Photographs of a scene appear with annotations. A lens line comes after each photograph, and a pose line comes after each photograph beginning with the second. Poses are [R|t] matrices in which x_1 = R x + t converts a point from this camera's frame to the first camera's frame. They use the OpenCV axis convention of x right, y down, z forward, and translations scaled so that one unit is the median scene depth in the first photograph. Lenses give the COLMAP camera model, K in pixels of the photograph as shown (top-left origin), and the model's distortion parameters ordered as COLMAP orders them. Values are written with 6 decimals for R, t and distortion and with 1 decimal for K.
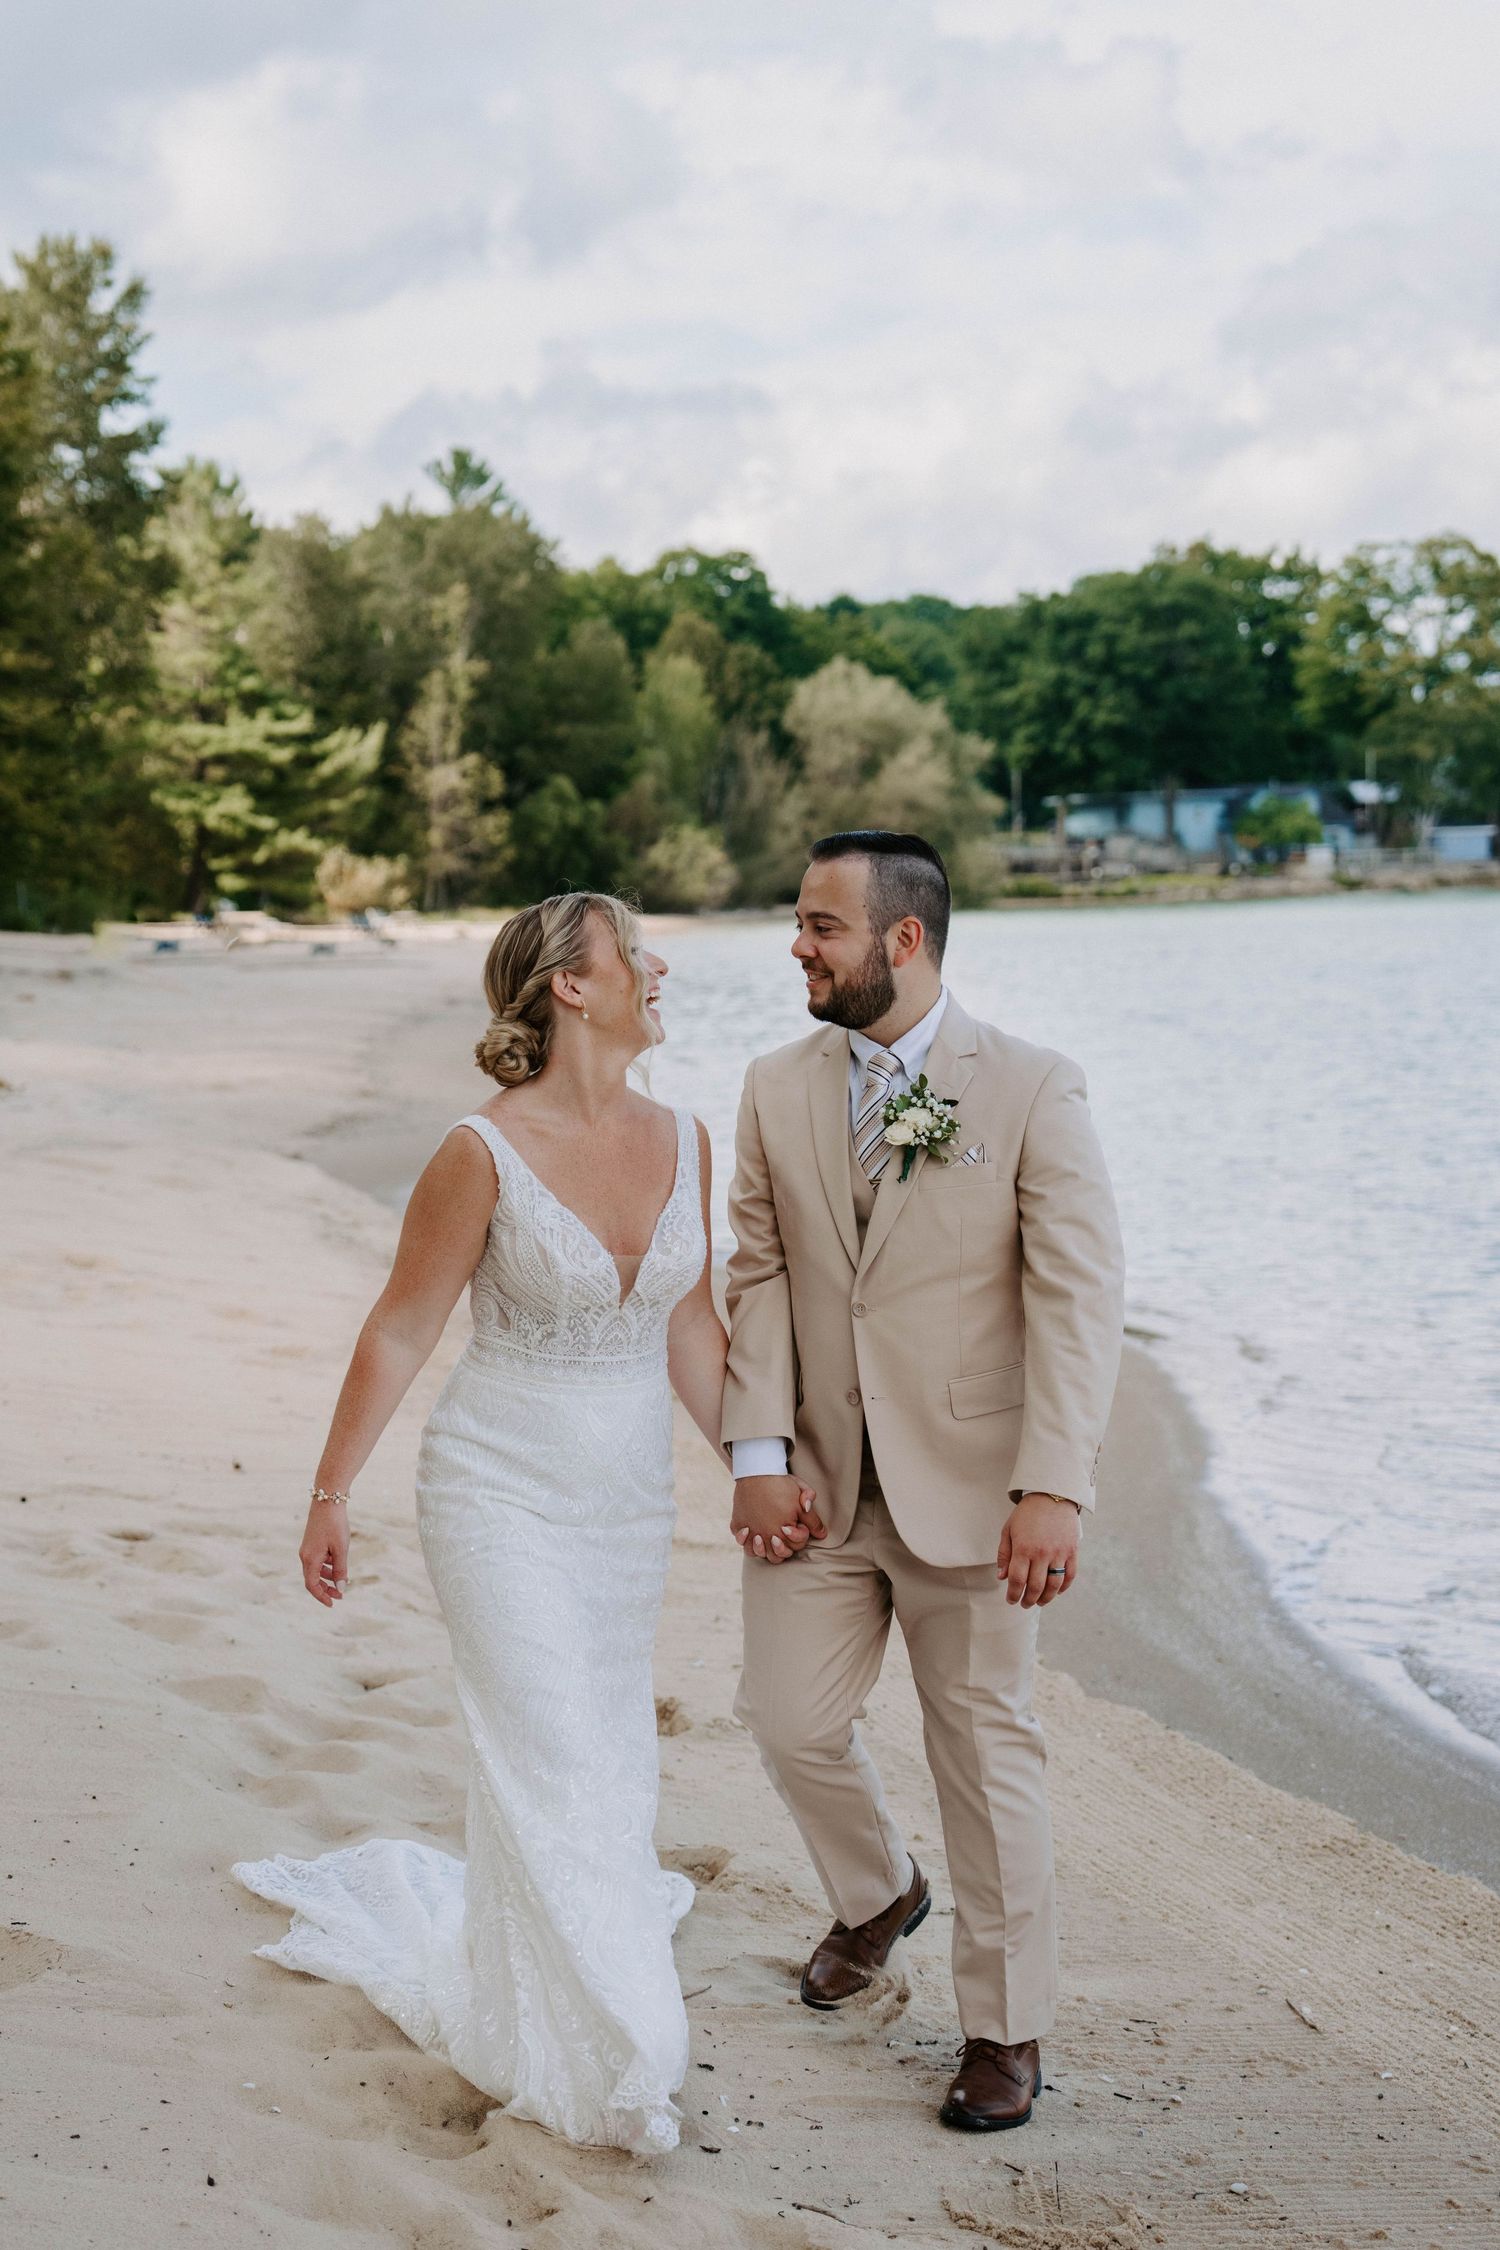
lens RADIAL K [[3469.6, 0, 750.0], [0, 3469.6, 1125.0], [0, 0, 1]] dist [0.148126, -0.015922]
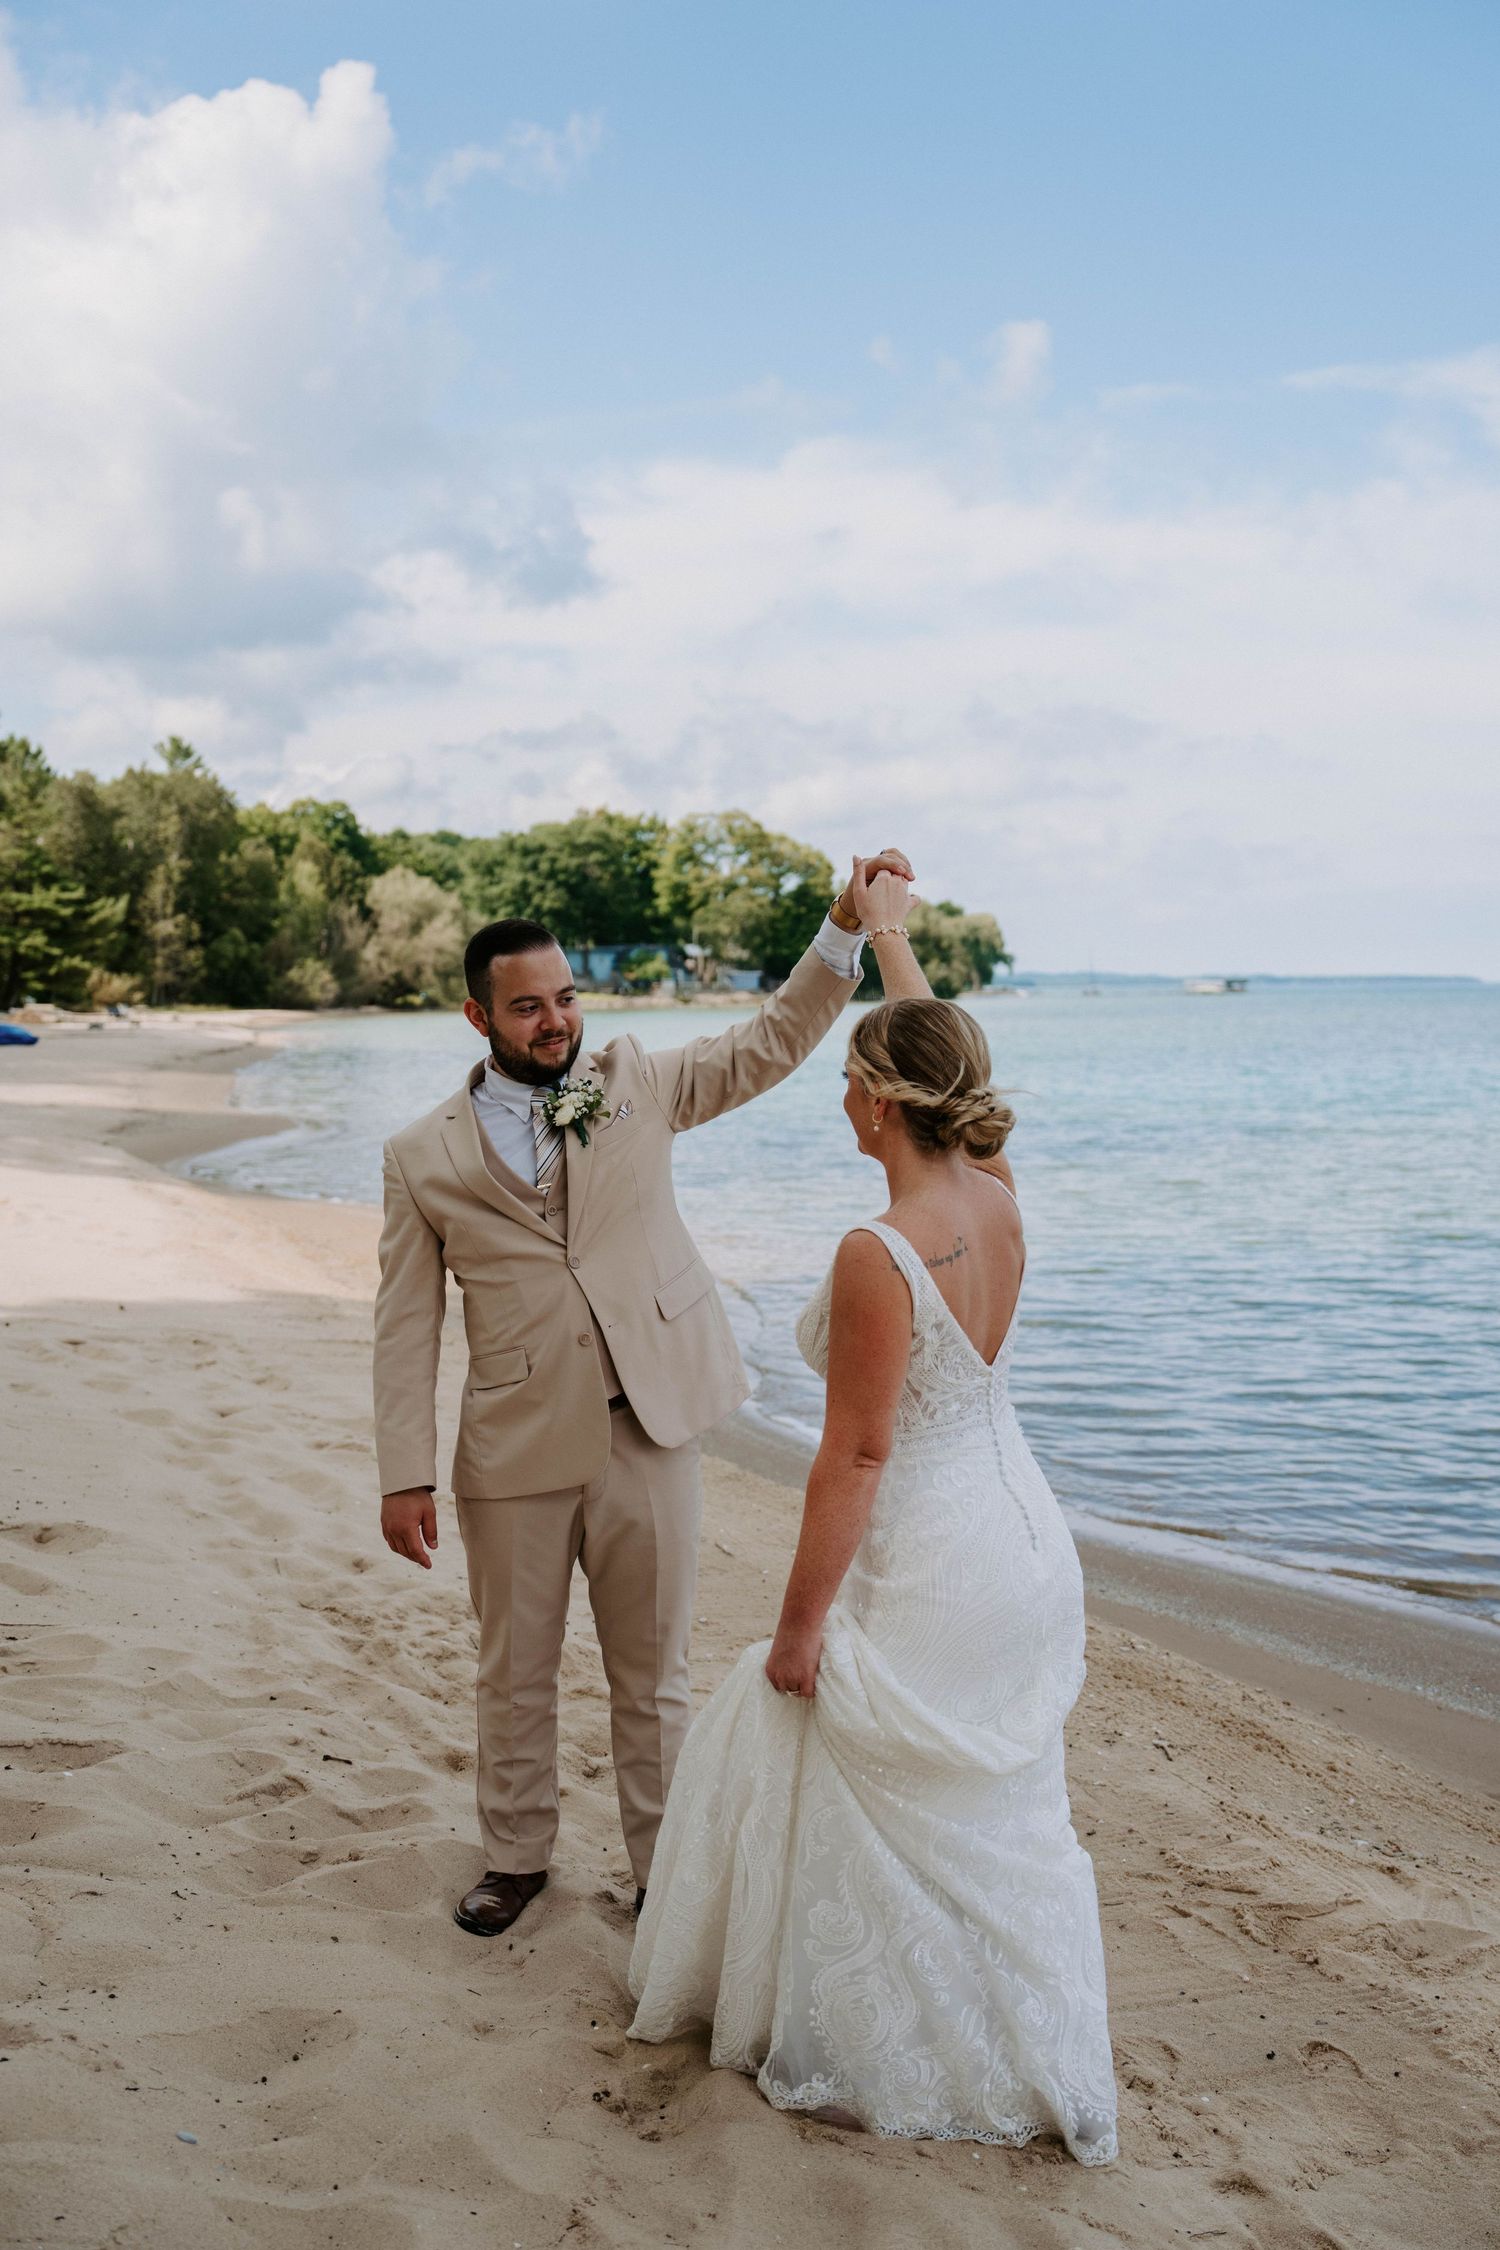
lens RADIAL K [[2183.7, 0, 750.0], [0, 2183.7, 1125.0], [0, 0, 1]] dist [-0.005643, -0.003298]
pose [[0.973833, 0.007877, 0.227130, -0.050596], [-0.005124, 0.999906, -0.012708, 0.009105], [-0.227208, 0.011212, 0.973782, -0.105118]]
